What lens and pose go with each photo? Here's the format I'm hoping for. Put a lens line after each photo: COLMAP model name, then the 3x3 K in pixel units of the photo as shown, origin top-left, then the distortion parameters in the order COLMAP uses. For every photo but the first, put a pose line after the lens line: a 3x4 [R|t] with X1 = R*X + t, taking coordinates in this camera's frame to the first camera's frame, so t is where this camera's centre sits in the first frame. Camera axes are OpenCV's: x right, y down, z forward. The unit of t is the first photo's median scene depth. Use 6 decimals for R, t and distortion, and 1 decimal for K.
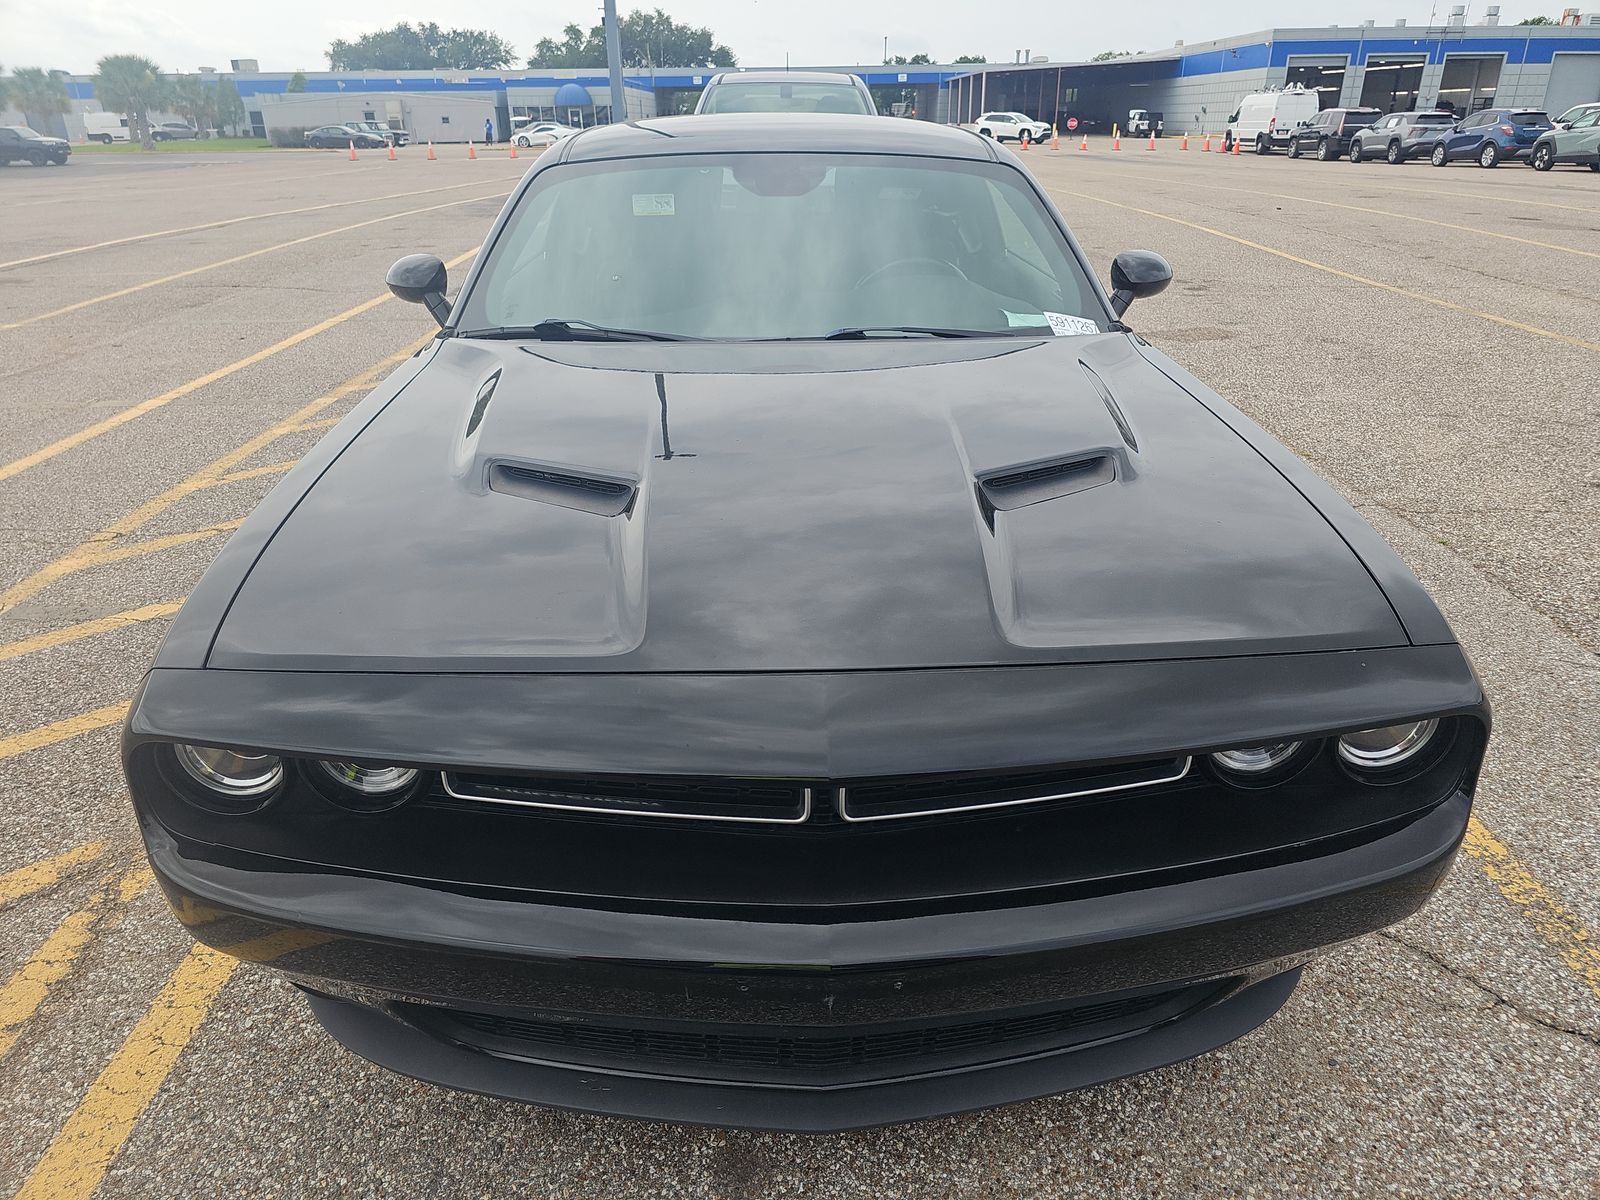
lens RADIAL K [[1208.7, 0, 869.7], [0, 1208.7, 599.9], [0, 0, 1]] dist [0.070038, -0.085853]
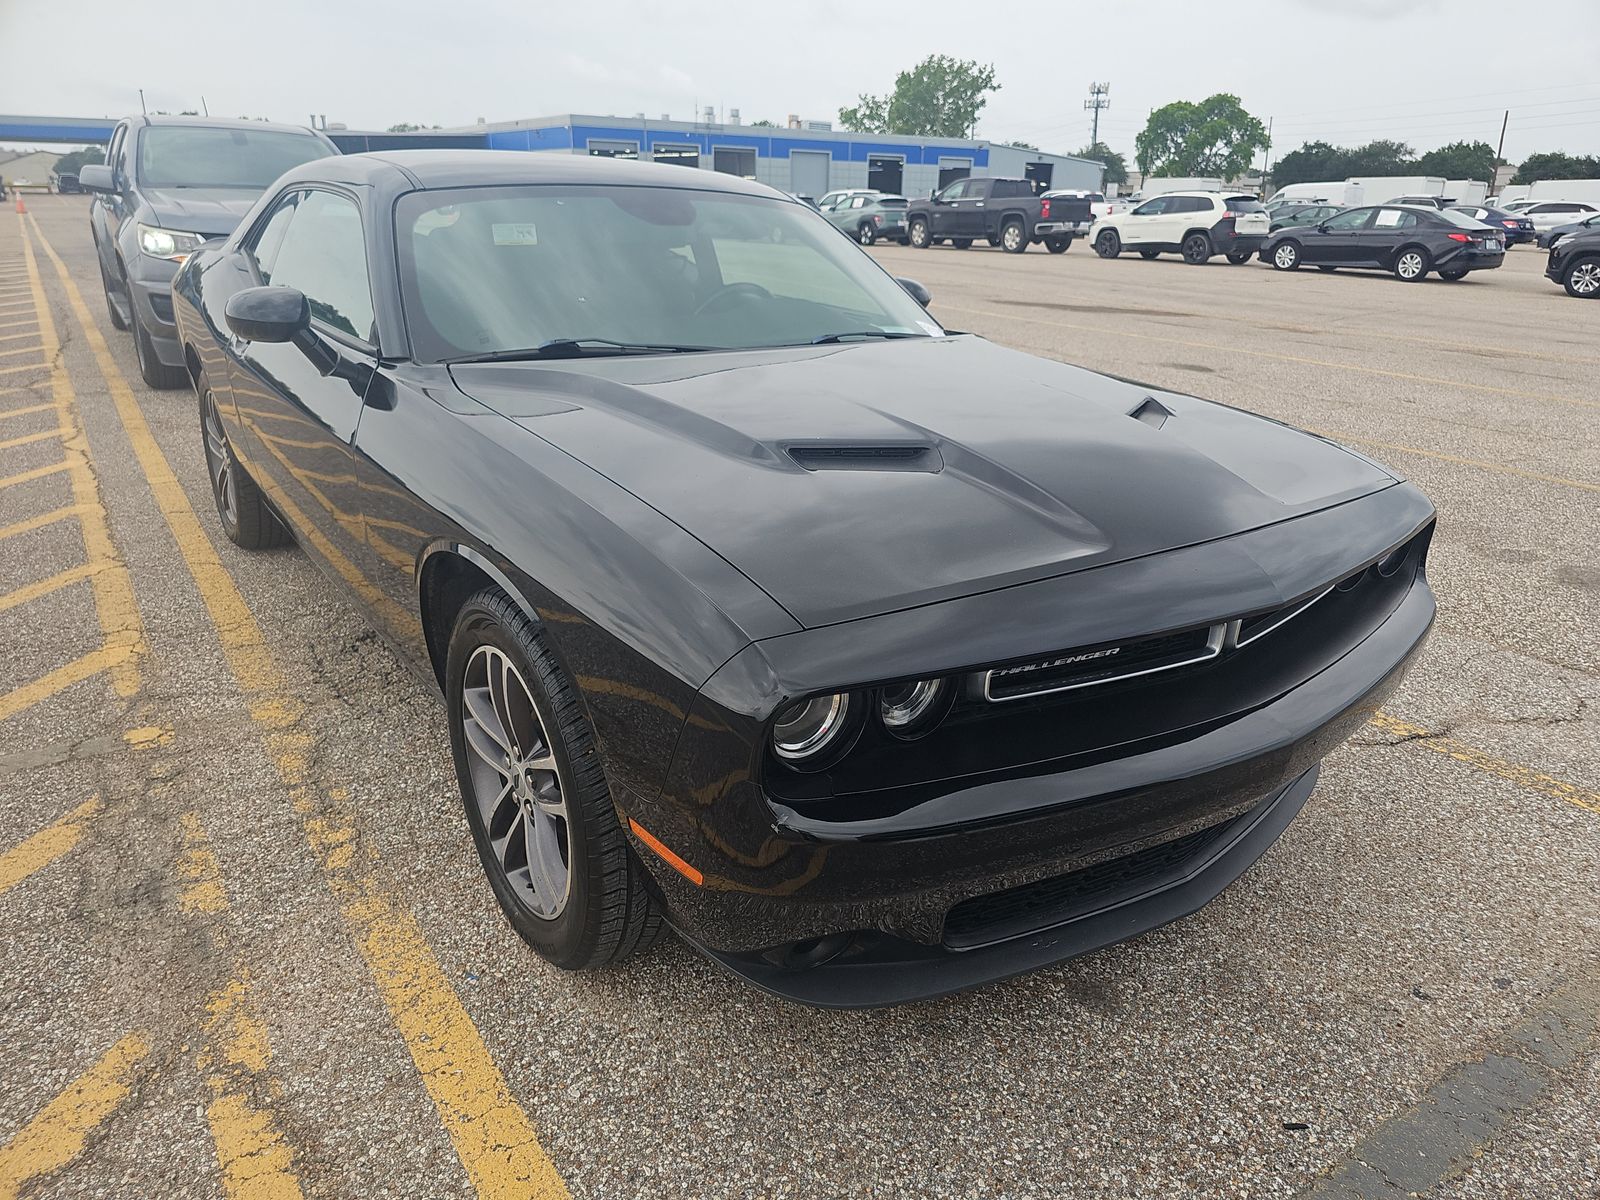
lens RADIAL K [[1208.7, 0, 869.7], [0, 1208.7, 599.9], [0, 0, 1]] dist [0.070038, -0.085853]
pose [[0.782460, -0.169007, 0.599327, -0.191319], [0.206797, 0.978366, 0.005907, 0.006305], [-0.587360, 0.119318, 0.800482, 0.023757]]
